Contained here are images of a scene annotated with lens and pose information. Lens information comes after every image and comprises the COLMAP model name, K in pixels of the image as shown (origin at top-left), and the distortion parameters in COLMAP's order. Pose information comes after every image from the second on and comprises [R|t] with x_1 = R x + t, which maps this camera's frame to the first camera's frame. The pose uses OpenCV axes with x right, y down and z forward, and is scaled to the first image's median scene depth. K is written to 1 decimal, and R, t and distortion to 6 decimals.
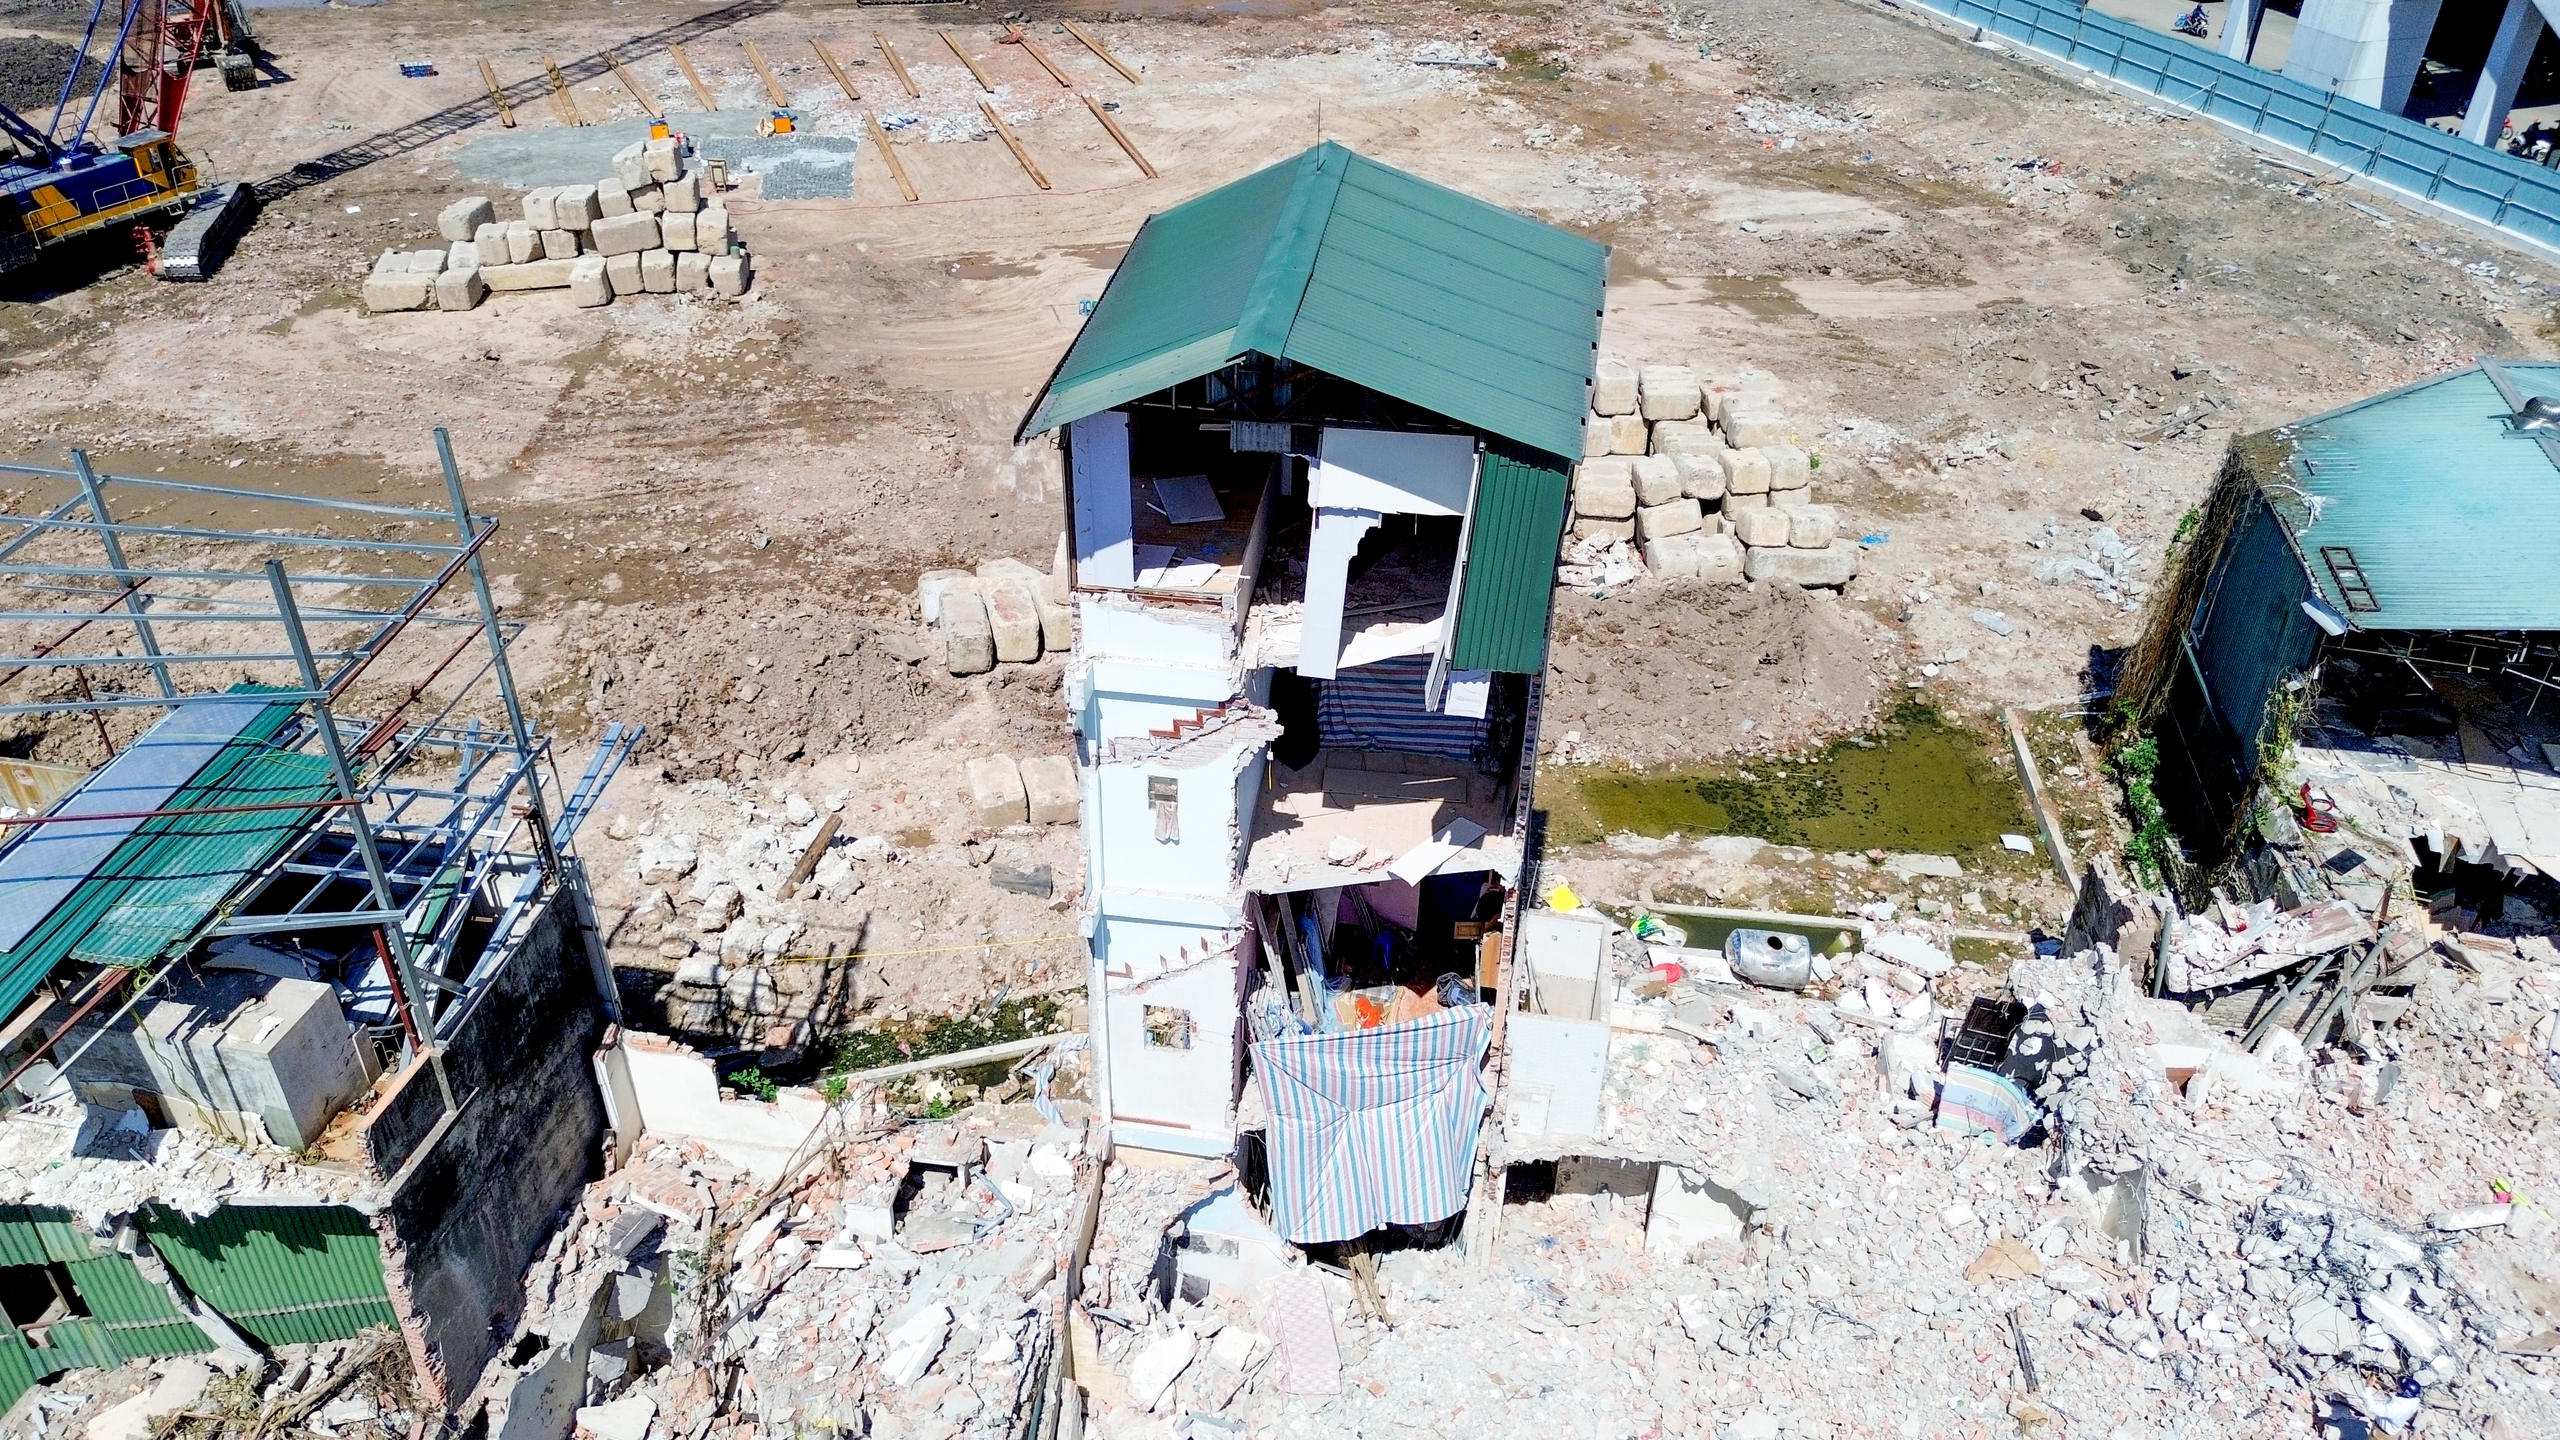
lens RADIAL K [[1844.1, 0, 1280.0], [0, 1844.1, 720.0], [0, 0, 1]] dist [0.068551, -0.055986]
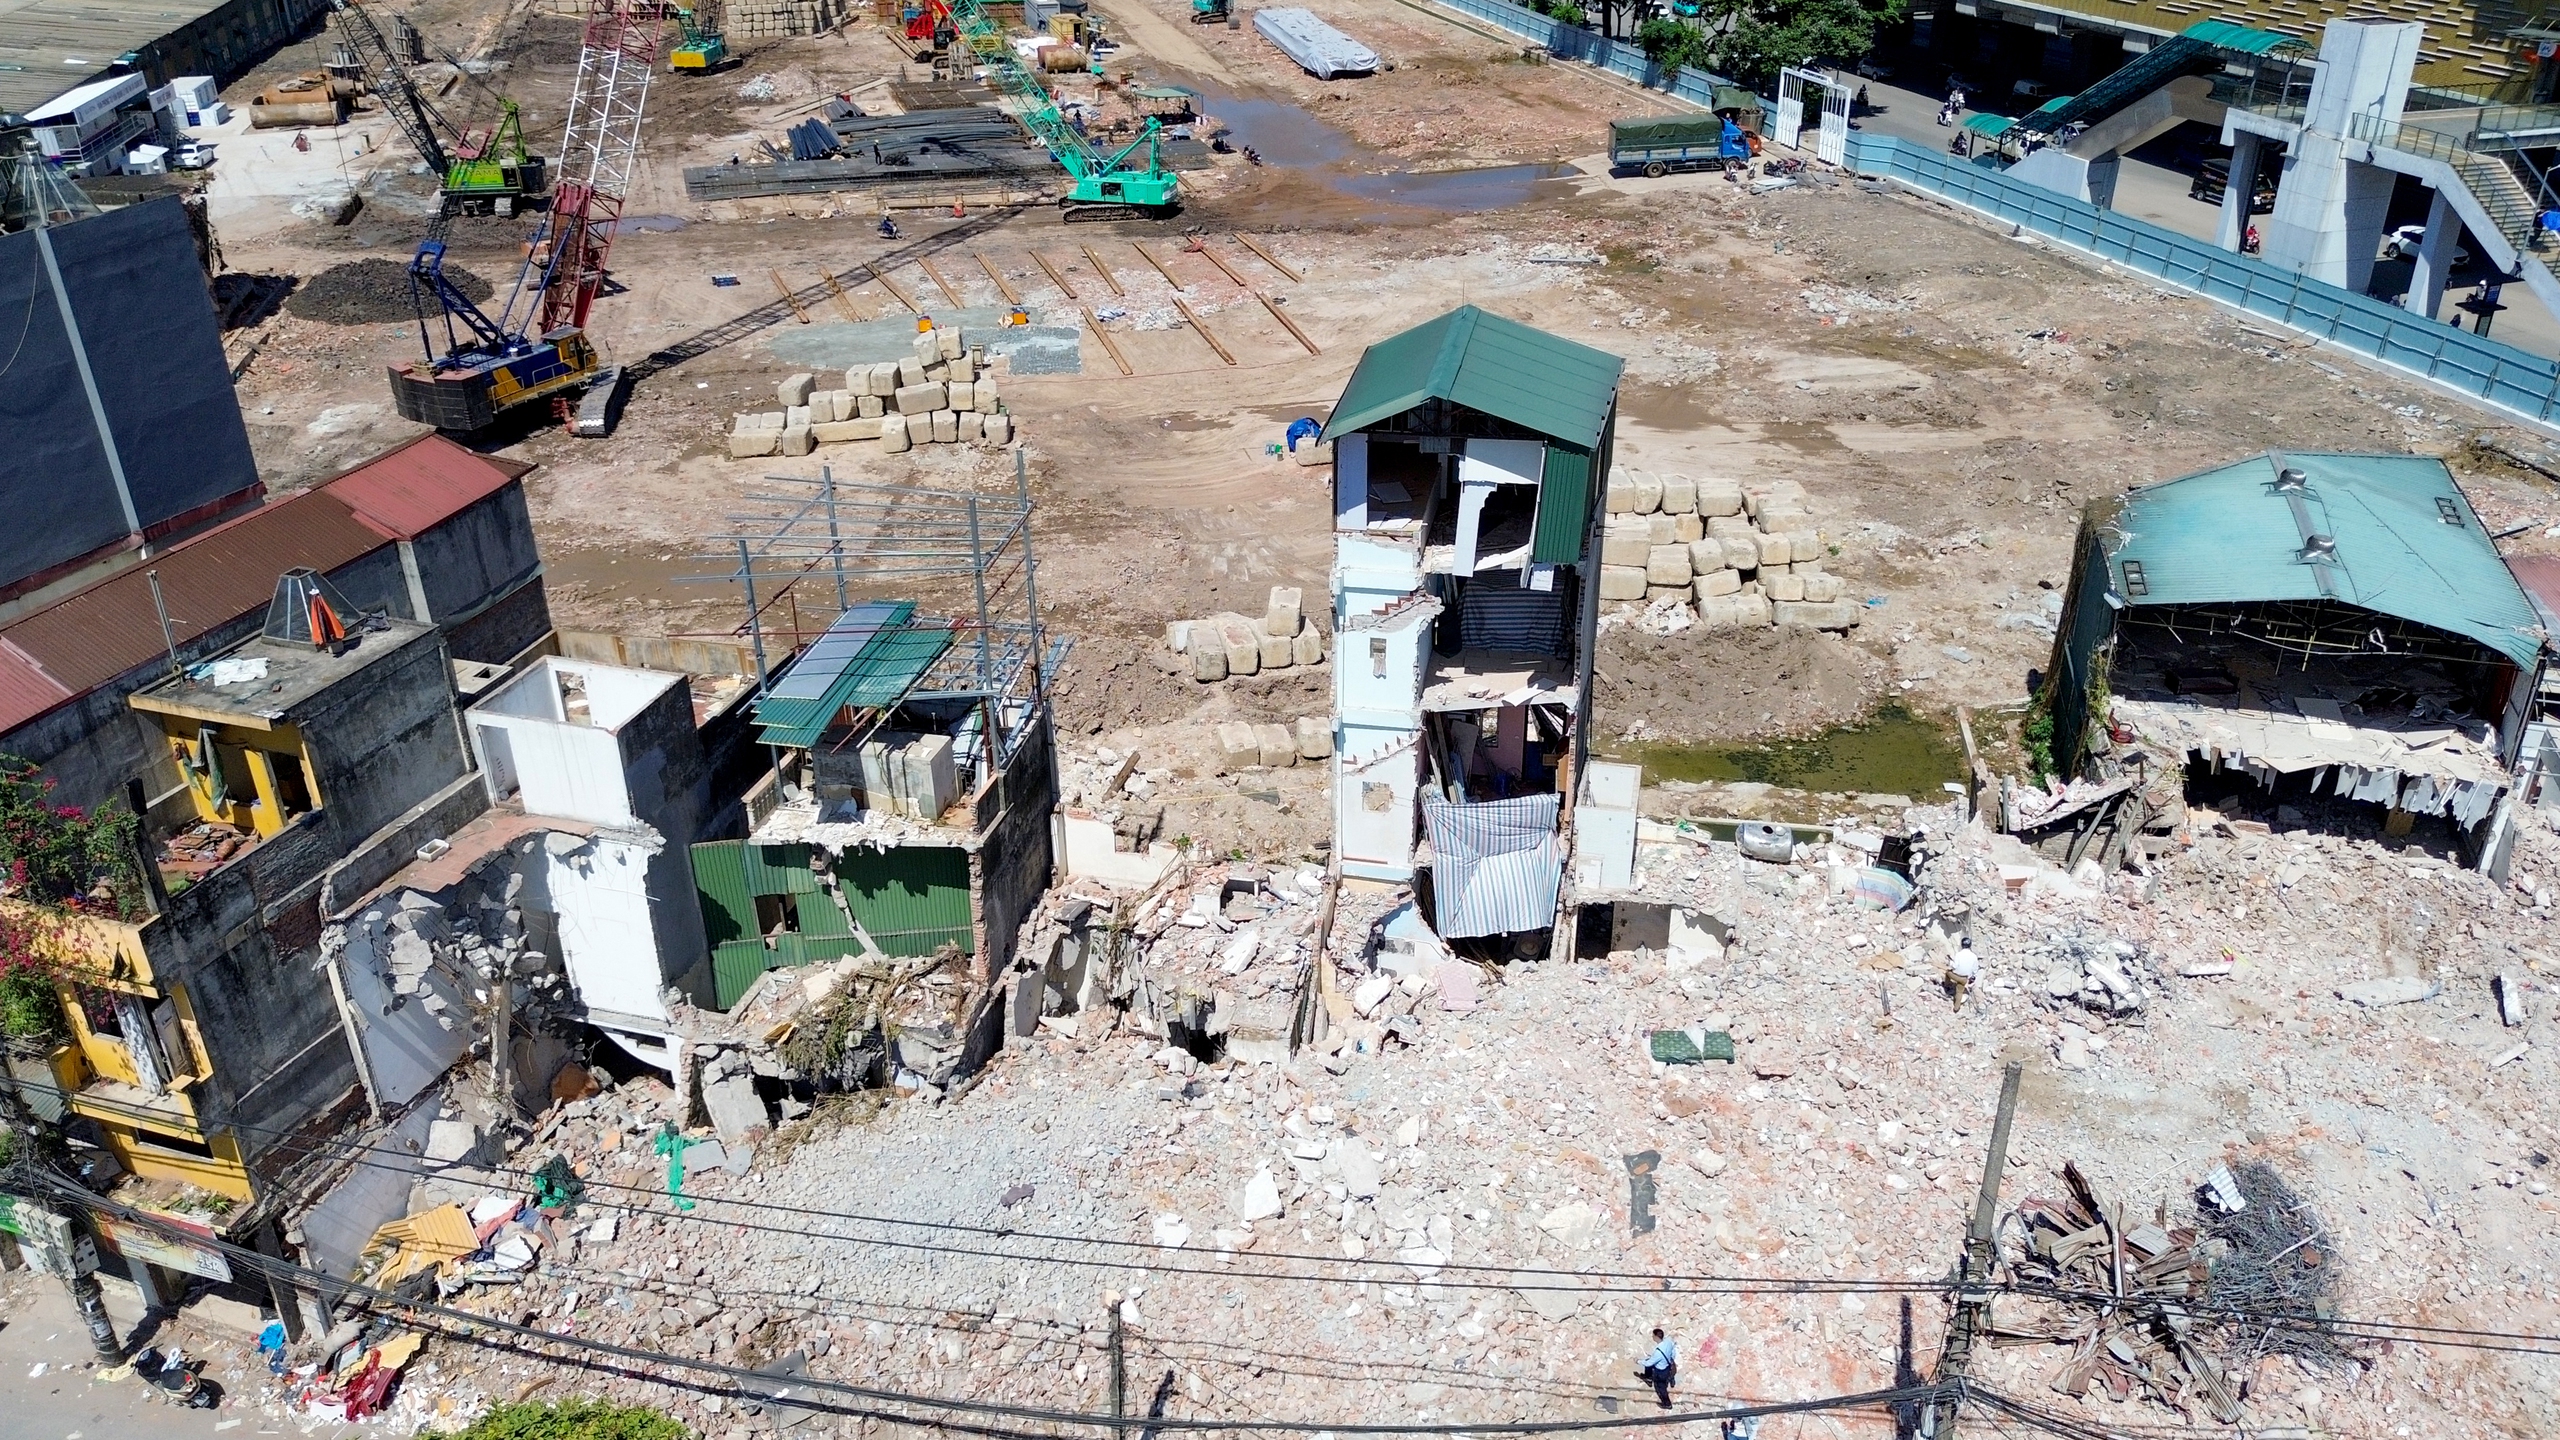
lens RADIAL K [[1956.9, 0, 1280.0], [0, 1956.9, 720.0], [0, 0, 1]] dist [0.118271, -0.186112]
pose [[0.998083, -0.000096, -0.061895, -0.021754], [-0.006844, 0.993696, -0.111900, 0.178038], [0.061515, 0.112109, 0.991790, -0.505231]]
